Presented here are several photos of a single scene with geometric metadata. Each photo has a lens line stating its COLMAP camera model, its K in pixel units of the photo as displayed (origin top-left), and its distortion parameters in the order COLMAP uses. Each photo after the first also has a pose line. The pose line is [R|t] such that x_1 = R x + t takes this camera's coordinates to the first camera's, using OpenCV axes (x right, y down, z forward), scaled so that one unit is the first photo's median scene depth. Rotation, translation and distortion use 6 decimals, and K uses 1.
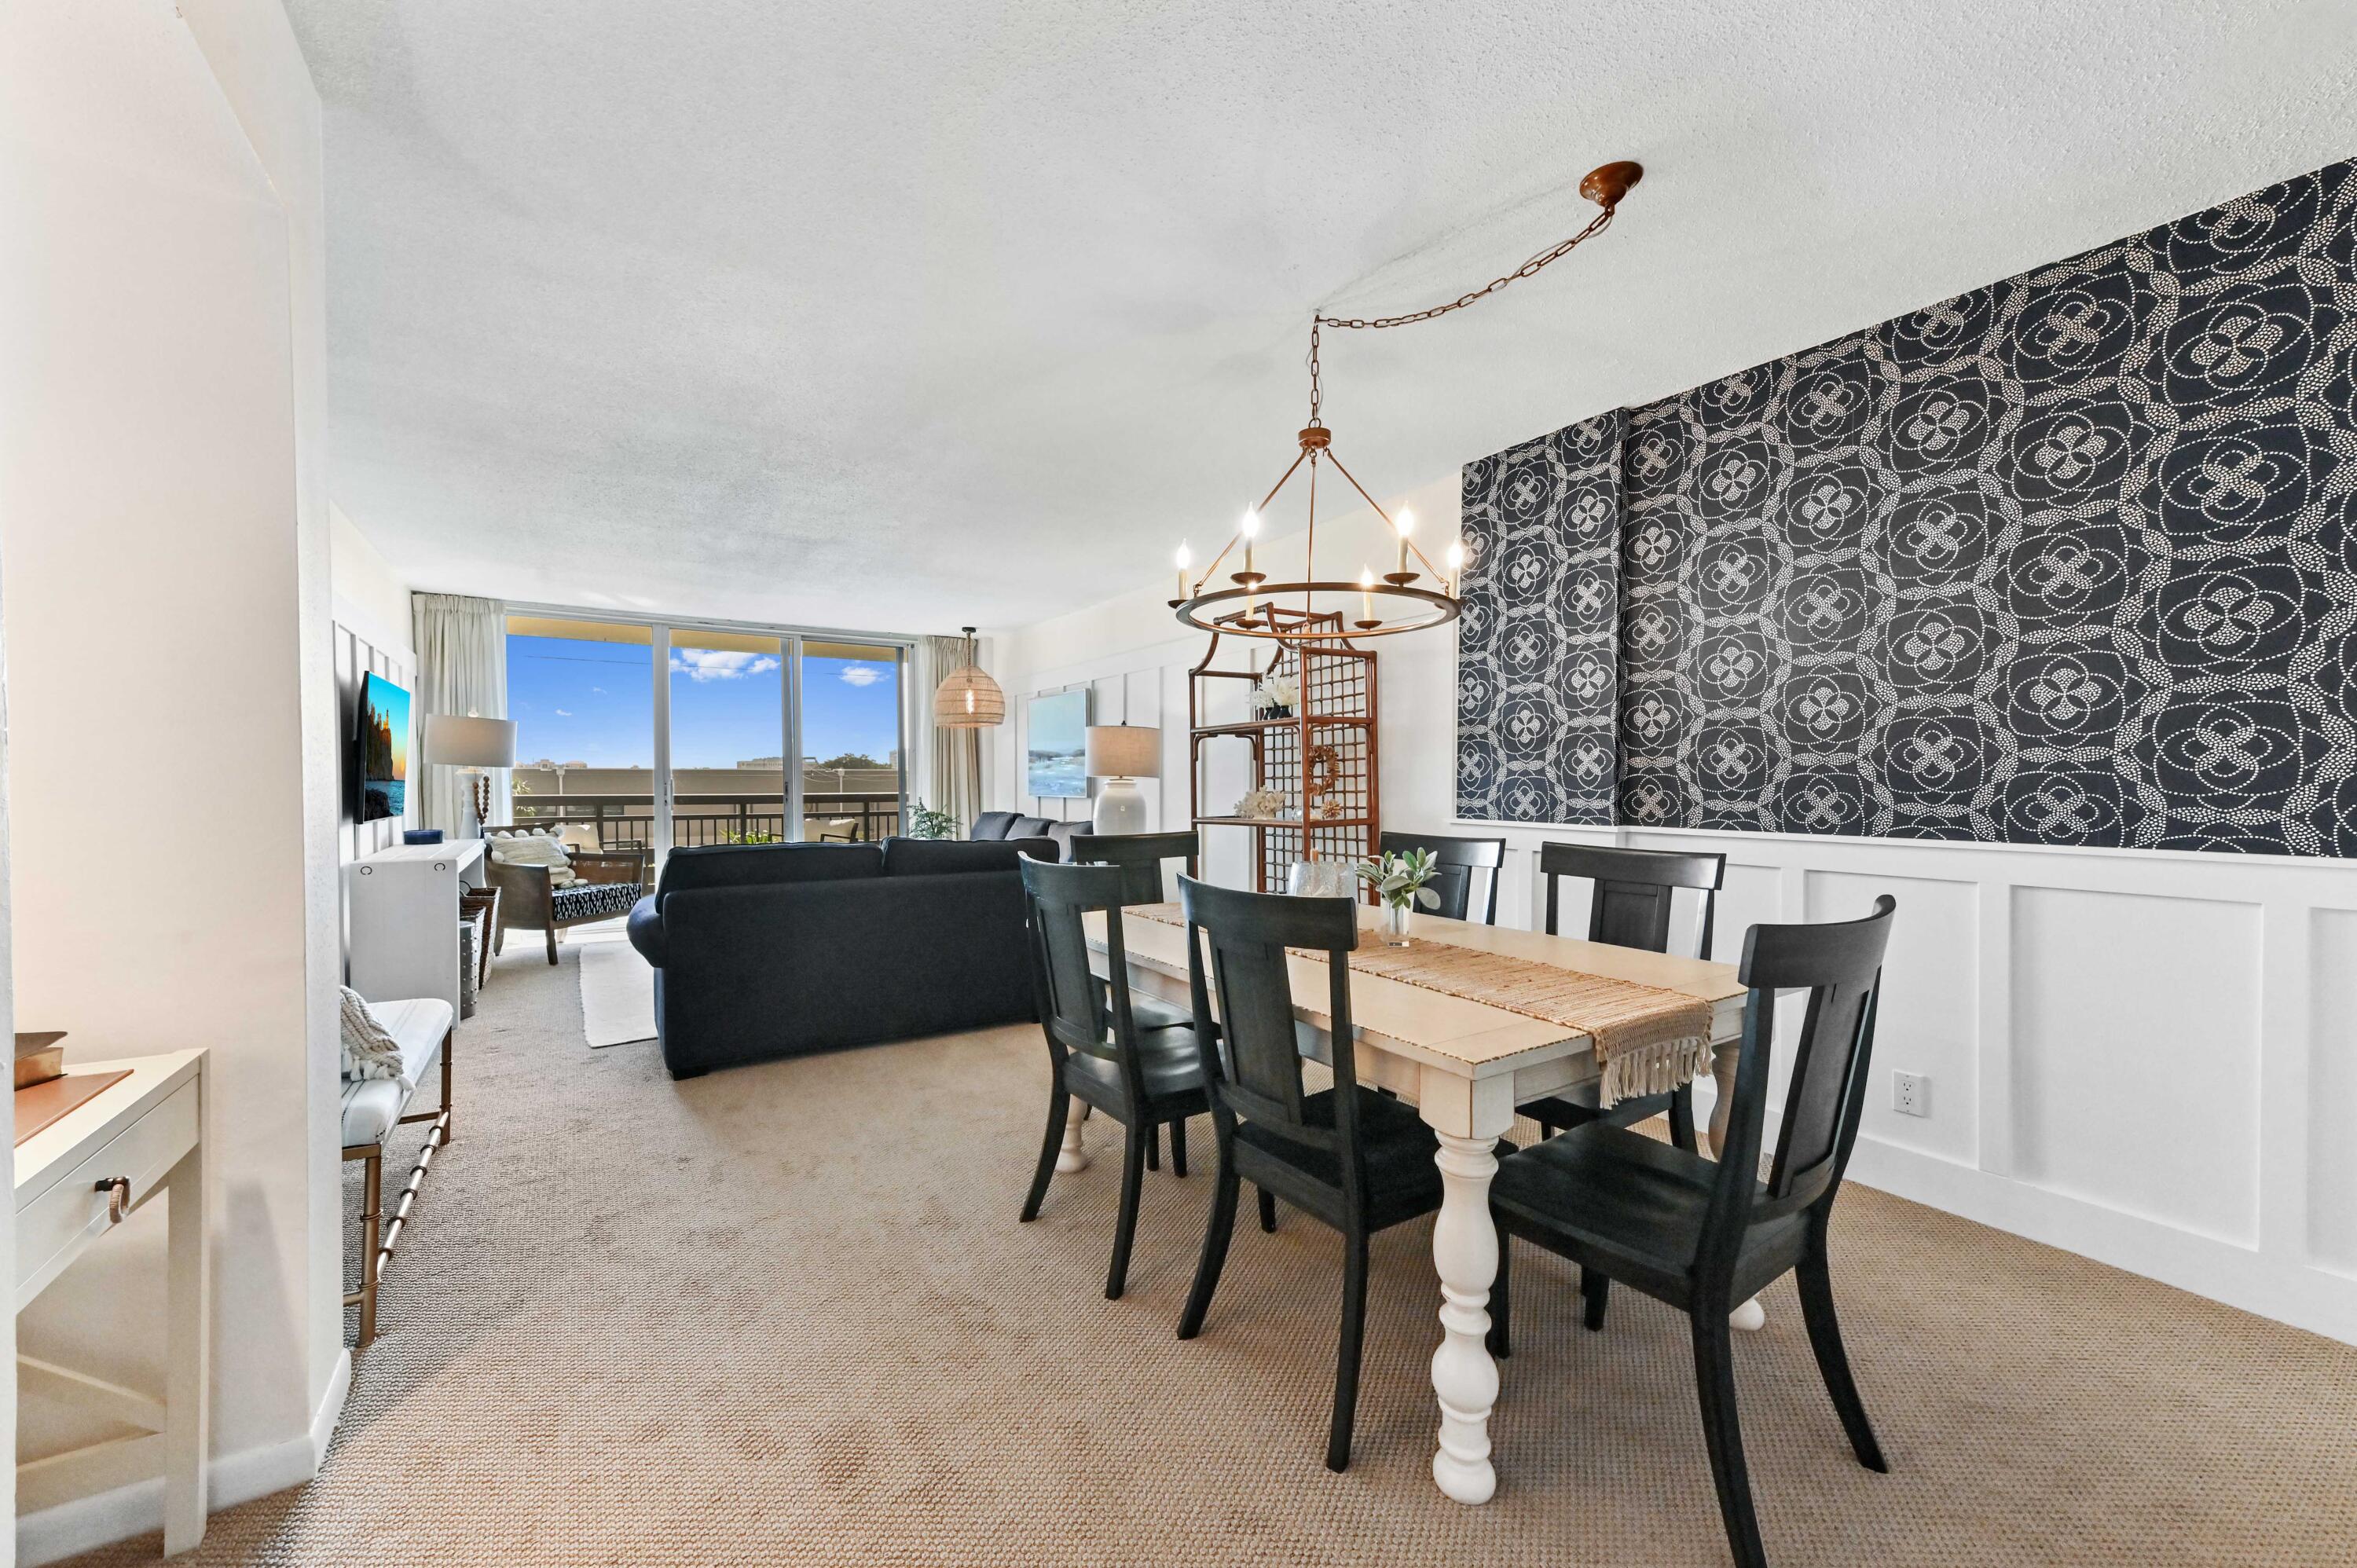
lens RADIAL K [[929.9, 0, 1185.4], [0, 929.9, 789.3], [0, 0, 1]] dist [0.015137, 0.001066]
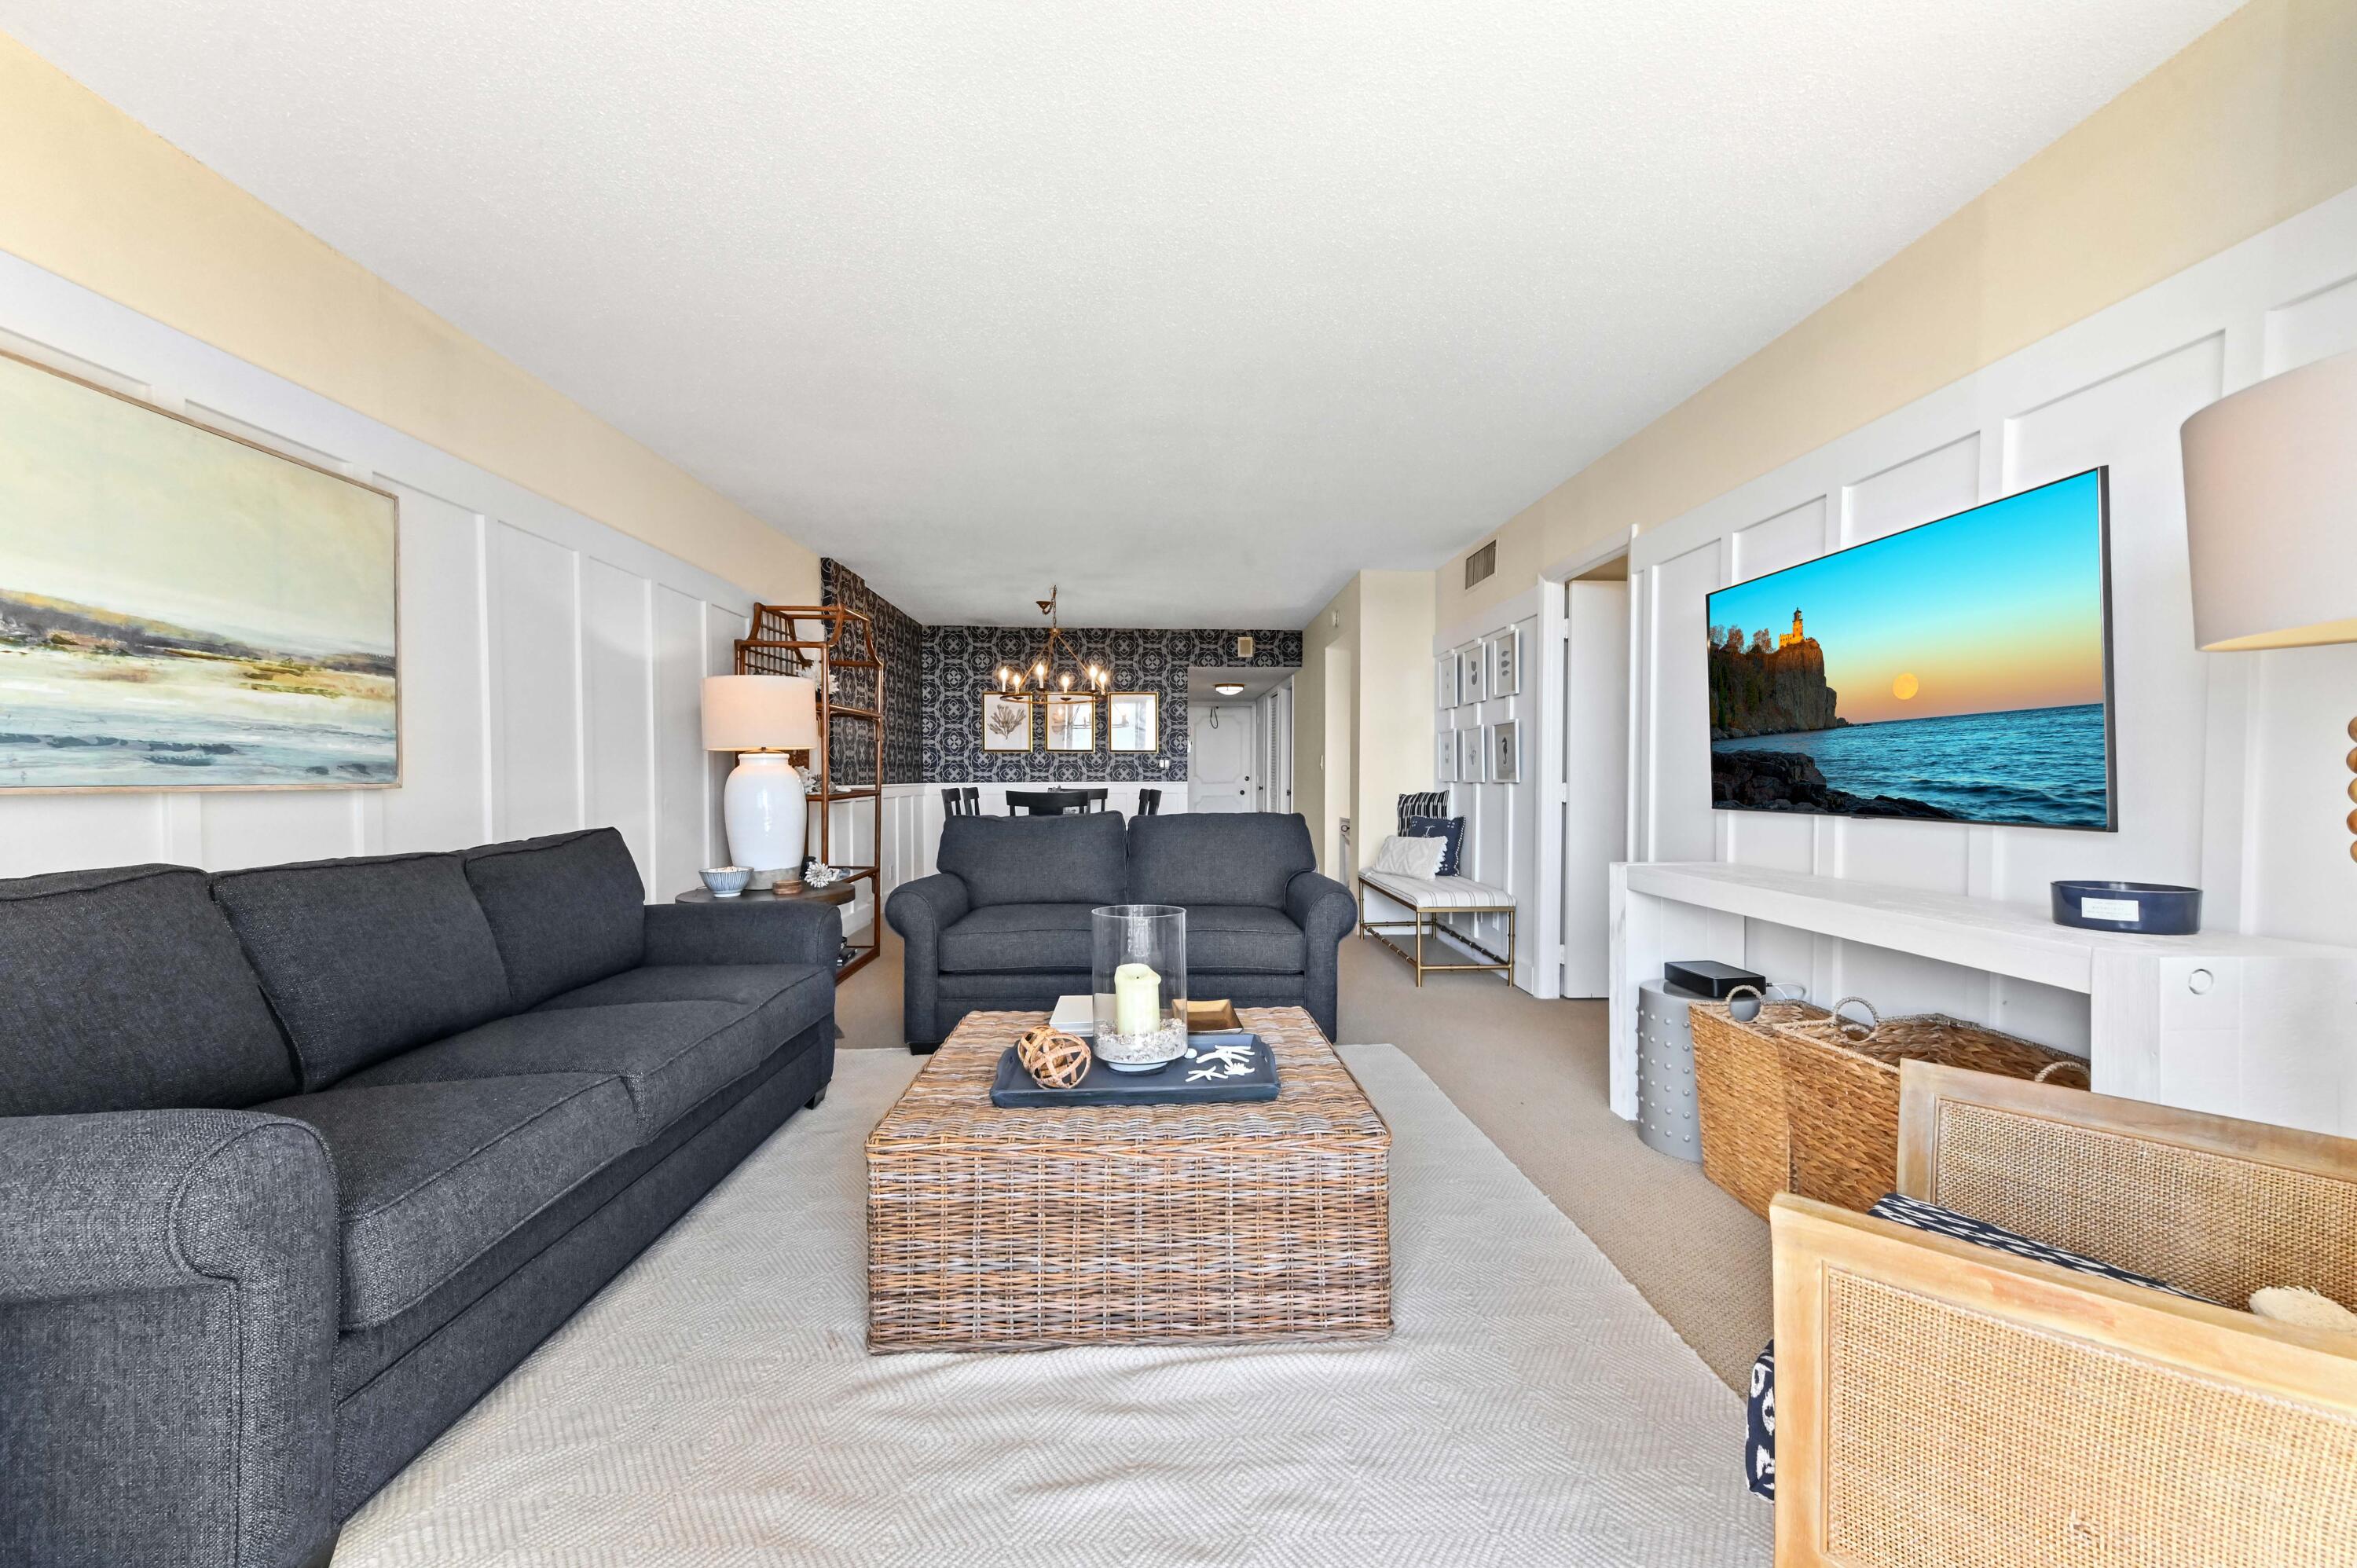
lens RADIAL K [[929.9, 0, 1163.2], [0, 929.9, 792.1], [0, 0, 1]] dist [0.015137, 0.001066]
pose [[-0.842283, -0.007810, 0.538978, -0.621476], [0.006205, 0.999688, 0.024183, 0.002936], [-0.538999, 0.023714, -0.841972, 1.248574]]
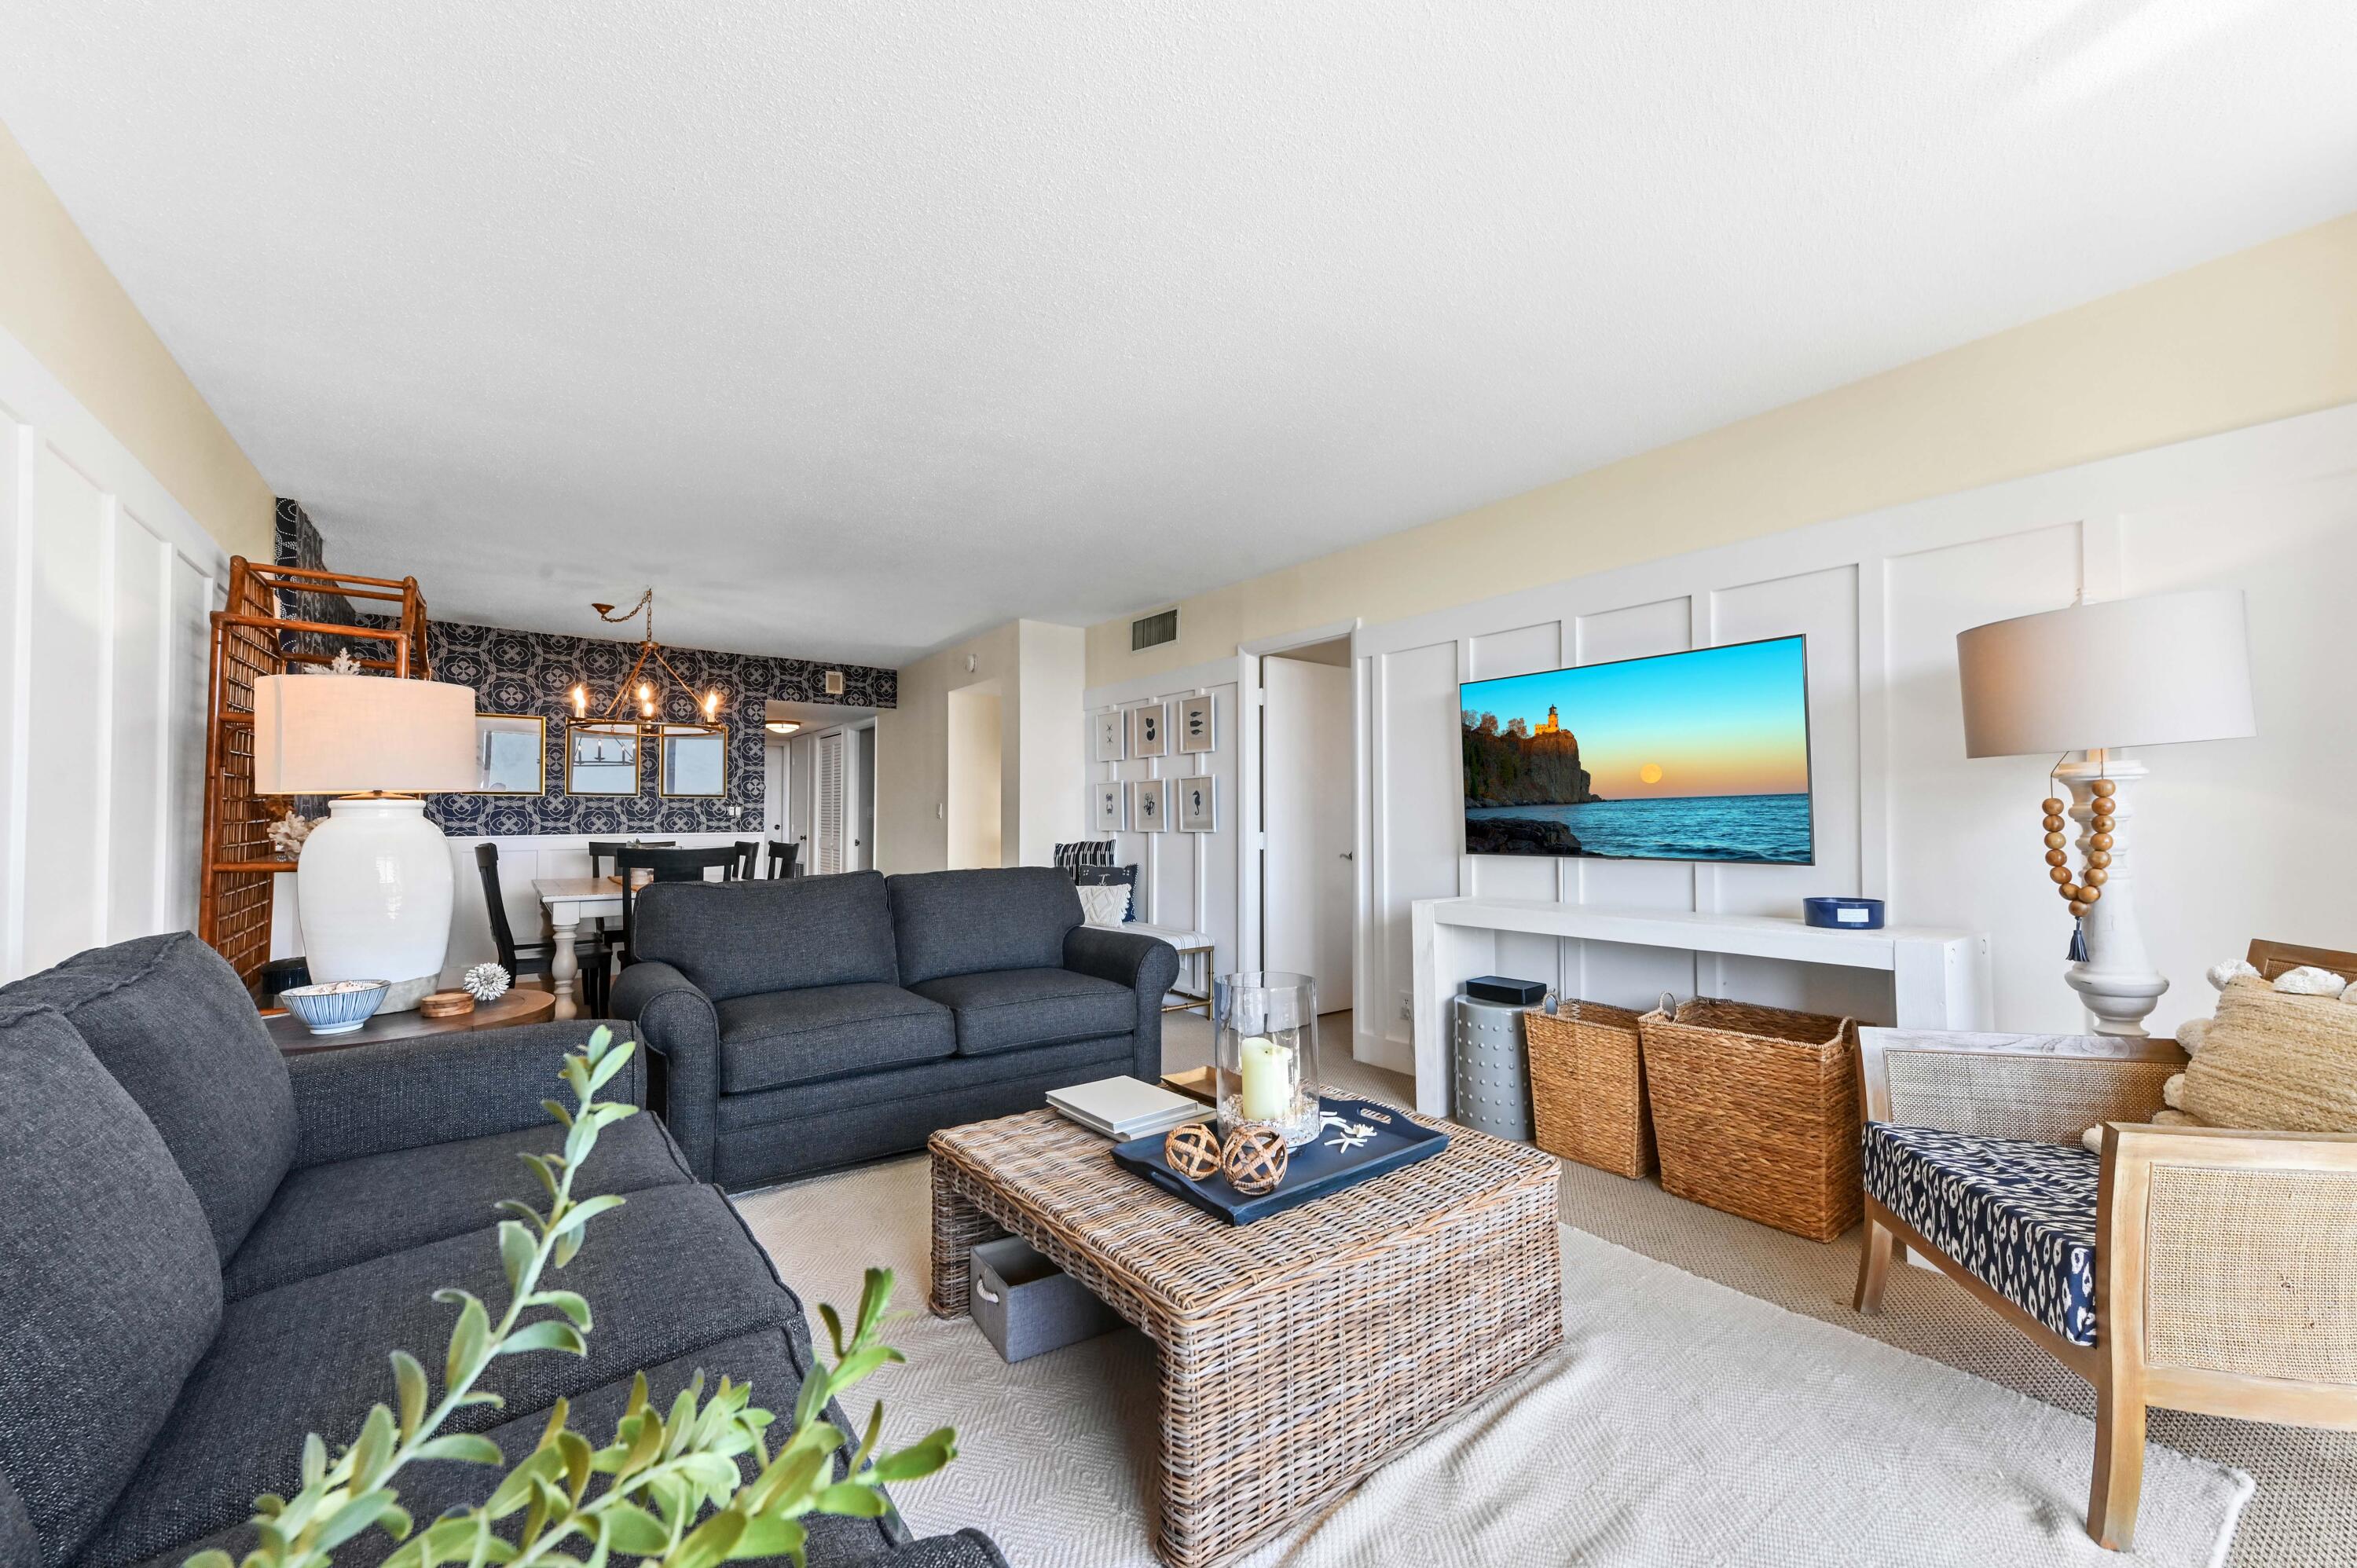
lens RADIAL K [[929.9, 0, 1177.2], [0, 929.9, 783.9], [0, 0, 1]] dist [0.015137, 0.001066]
pose [[-0.998637, -0.000445, -0.052183, -0.380506], [0.001101, 0.999561, -0.029599, -0.003717], [0.052173, -0.029616, -0.998199, 1.288337]]
